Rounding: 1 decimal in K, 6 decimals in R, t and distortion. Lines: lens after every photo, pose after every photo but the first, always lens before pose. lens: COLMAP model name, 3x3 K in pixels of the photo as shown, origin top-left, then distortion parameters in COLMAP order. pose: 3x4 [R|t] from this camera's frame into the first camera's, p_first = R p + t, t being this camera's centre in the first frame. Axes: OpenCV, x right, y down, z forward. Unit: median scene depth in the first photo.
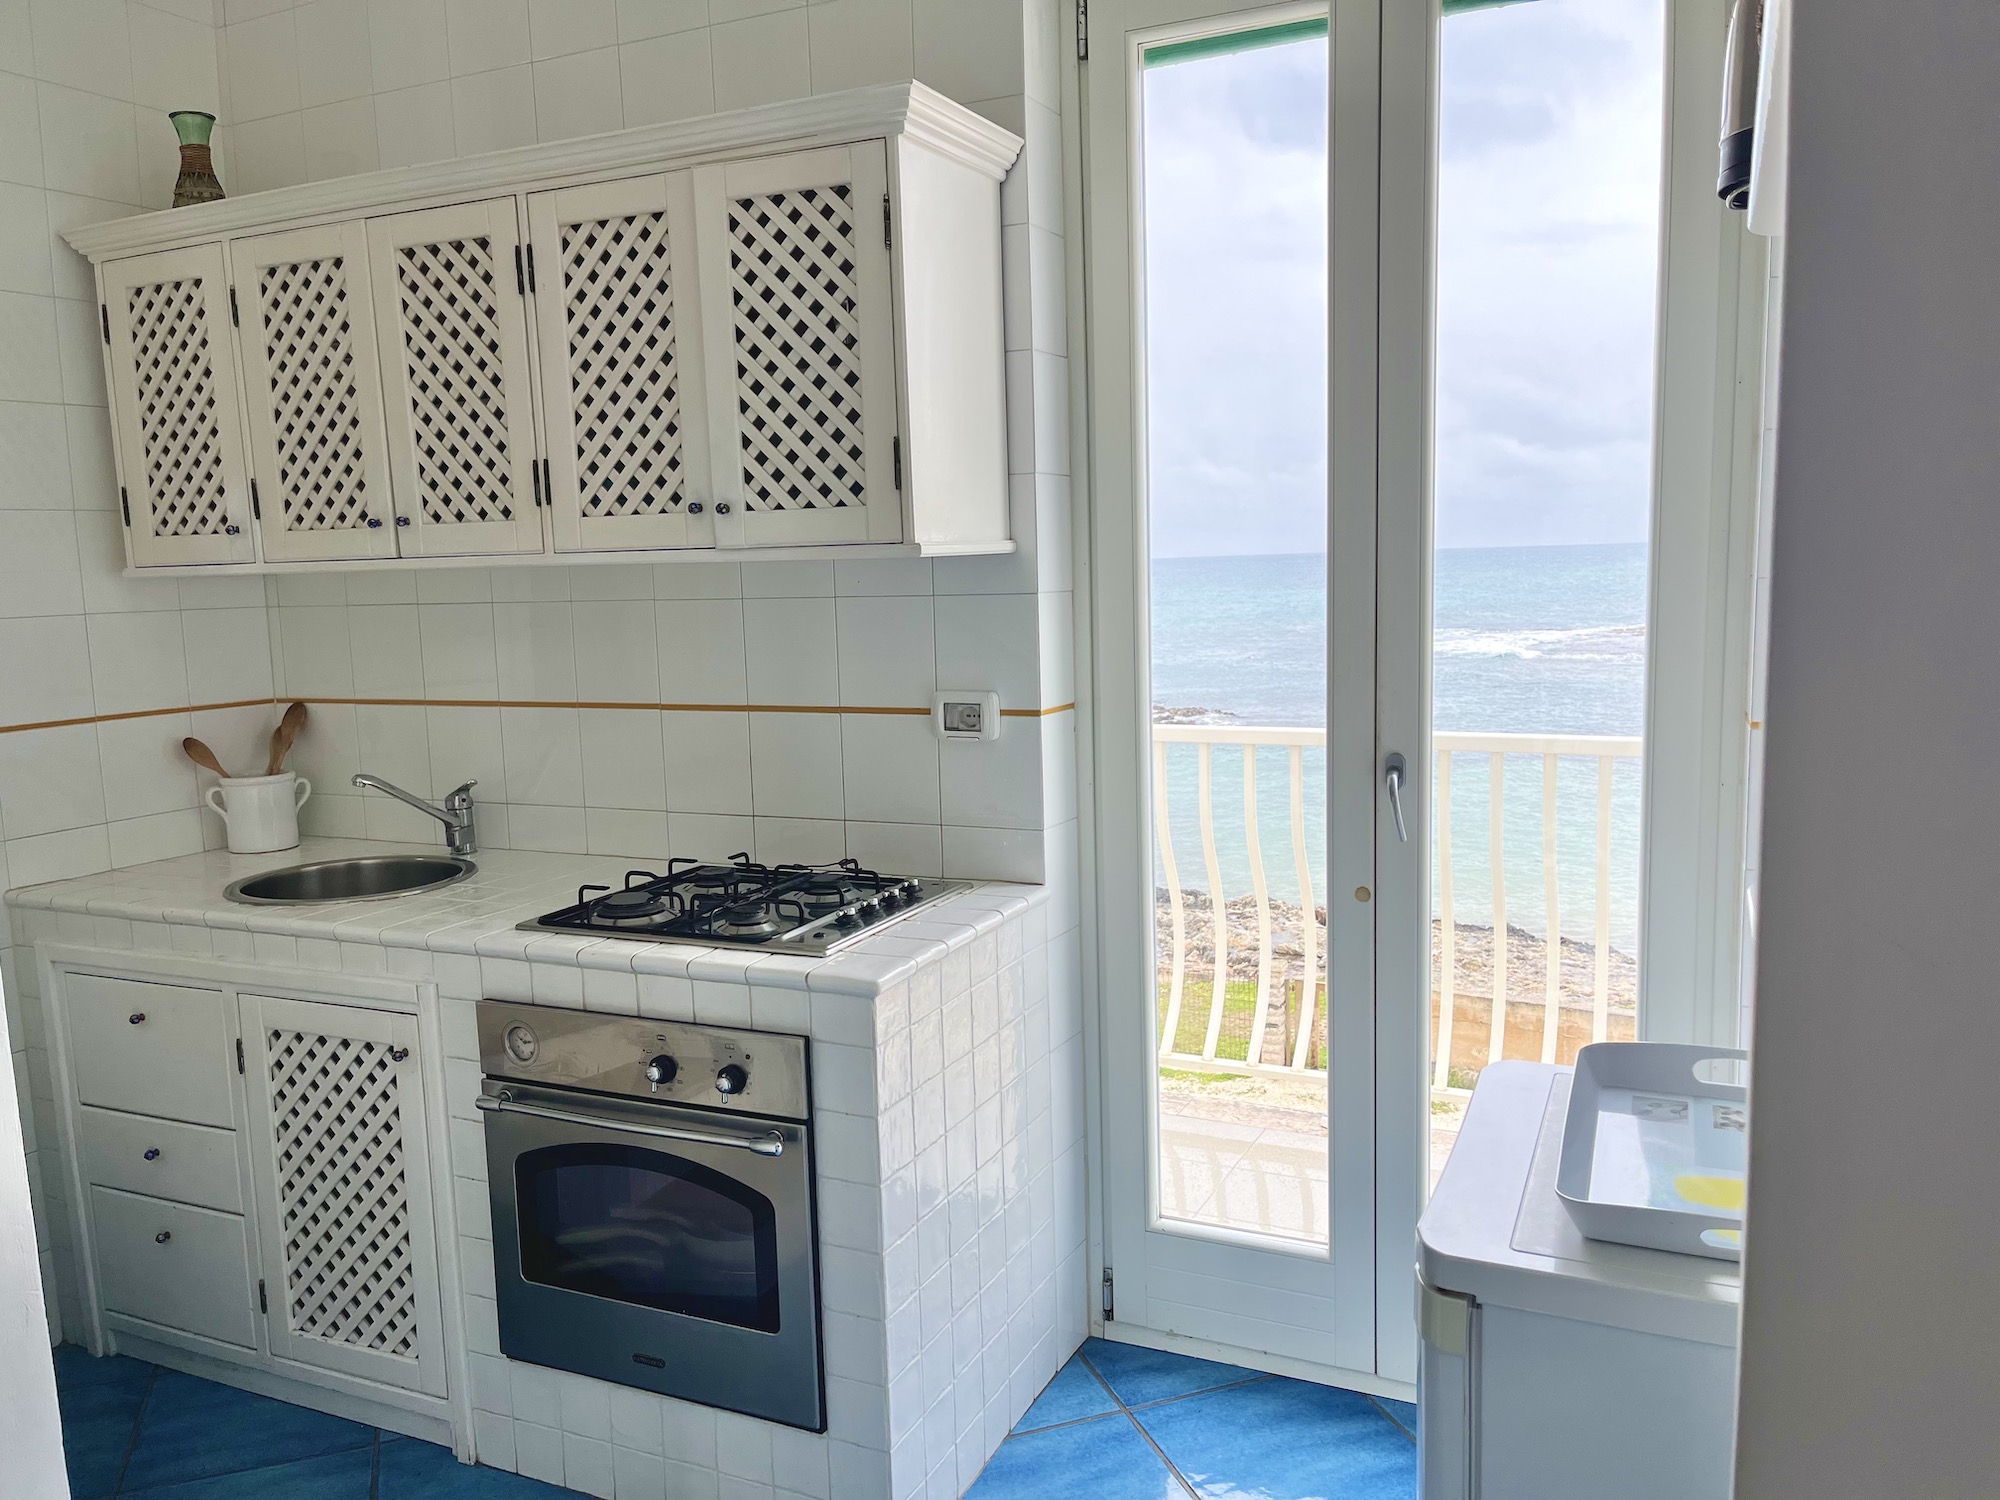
lens RADIAL K [[1538.5, 0, 1002.5], [0, 1538.5, 752.9], [0, 0, 1]] dist [0.057693, -0.075232]
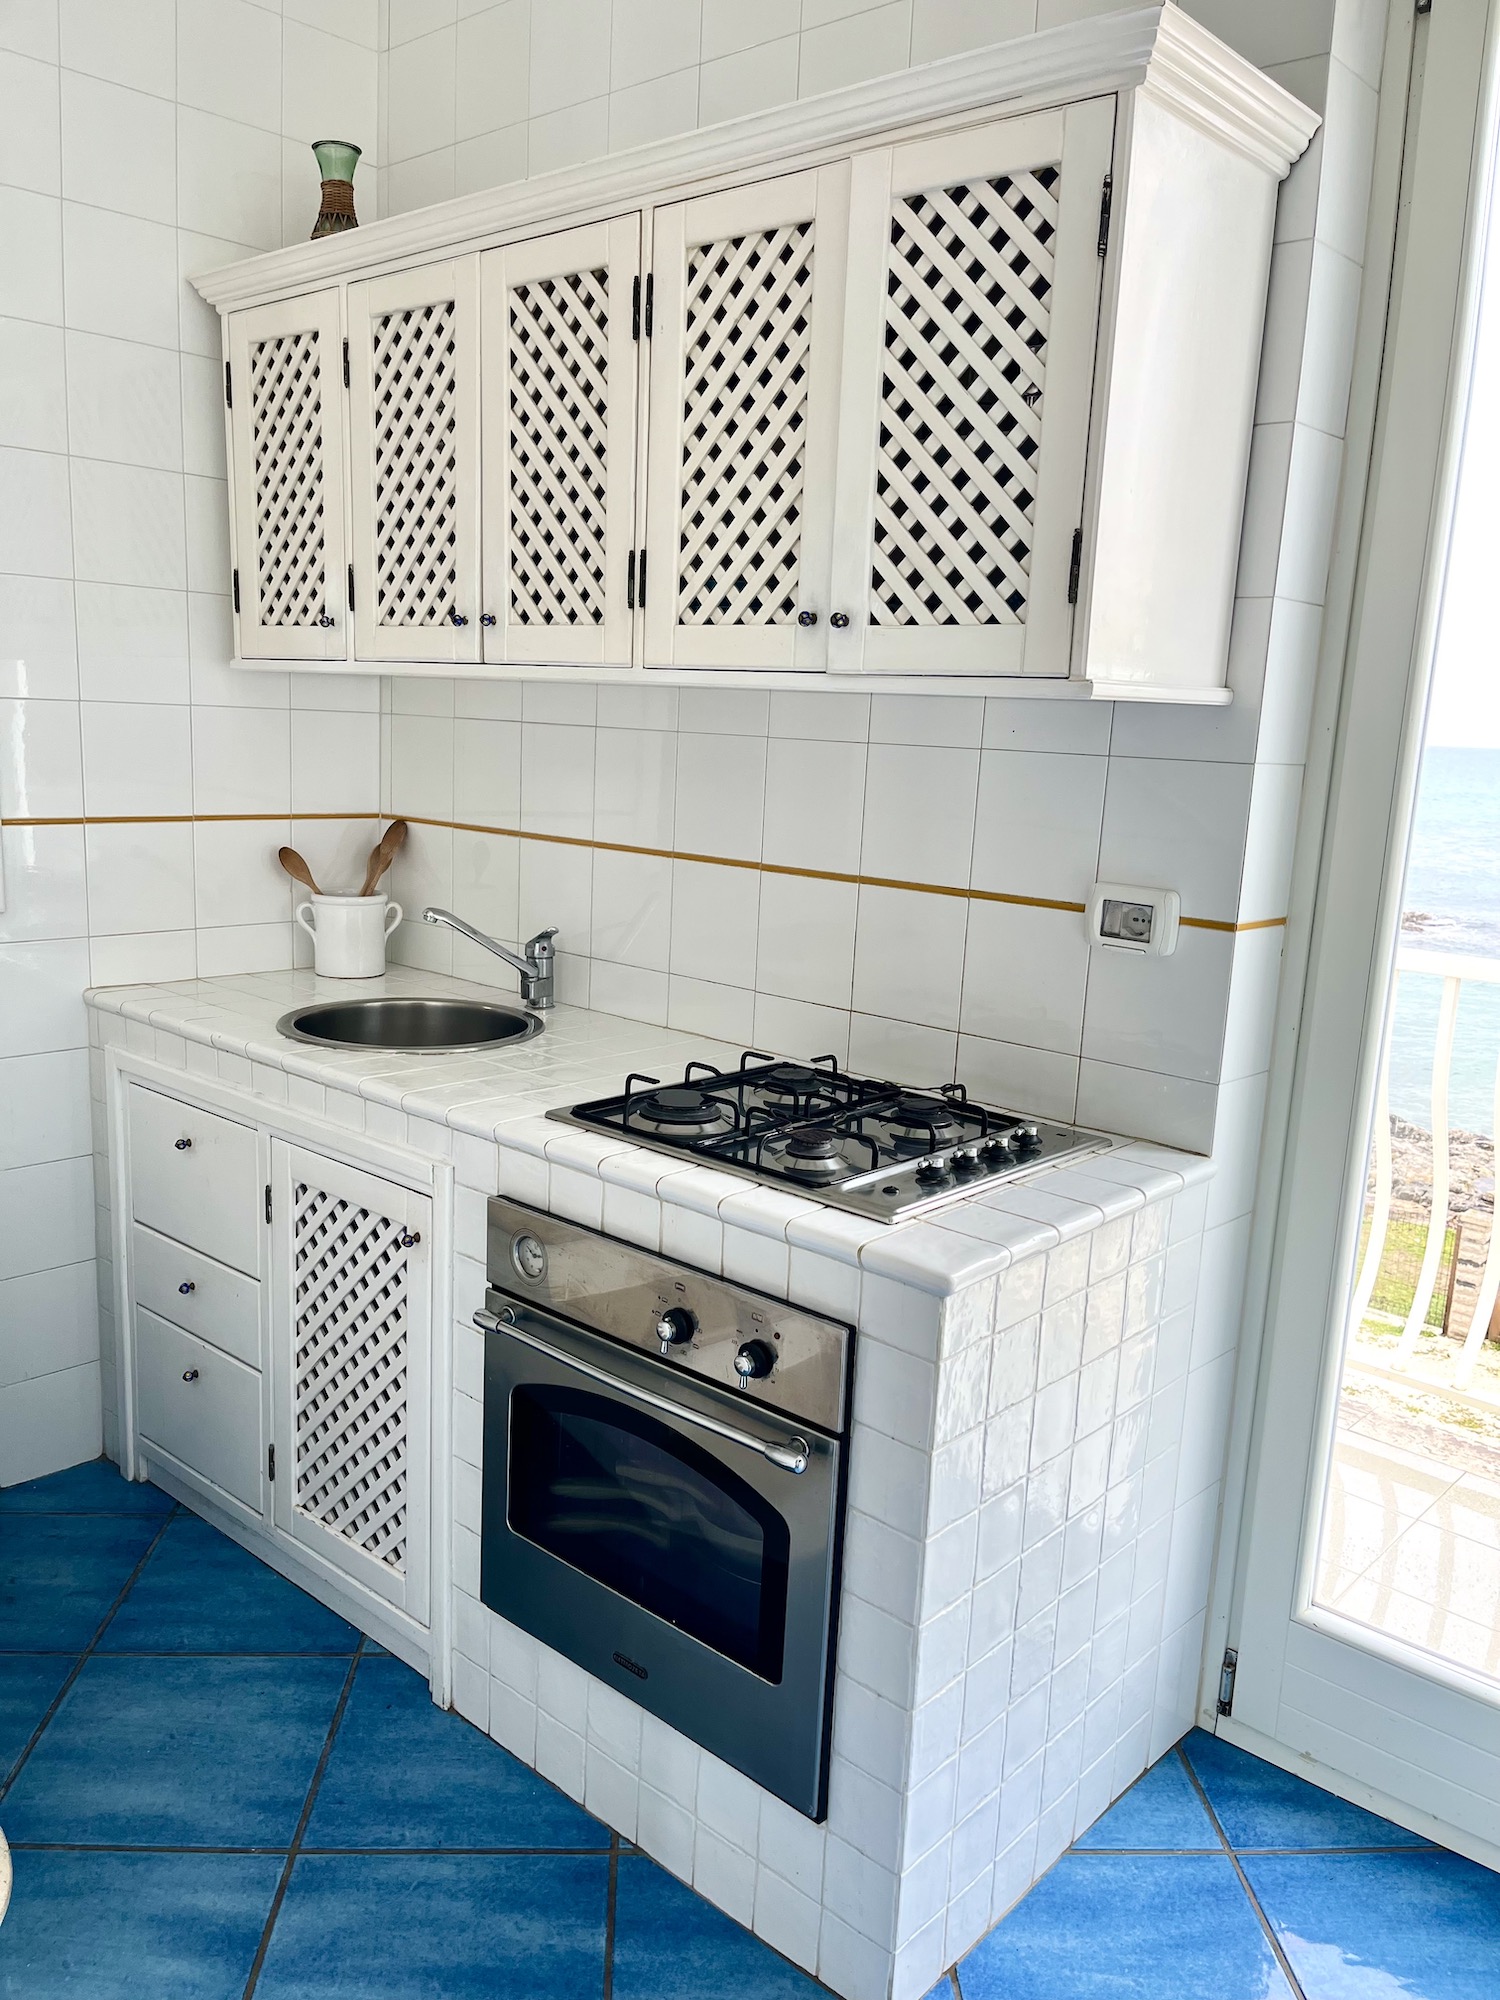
lens RADIAL K [[1538.5, 0, 736.4], [0, 1538.5, 1015.5], [0, 0, 1]] dist [0.057693, -0.075232]
pose [[0.952781, 0.127688, -0.275508, 0.006335], [-0.108827, 0.990610, 0.082761, -0.019892], [0.283488, -0.048871, 0.957730, 0.223976]]
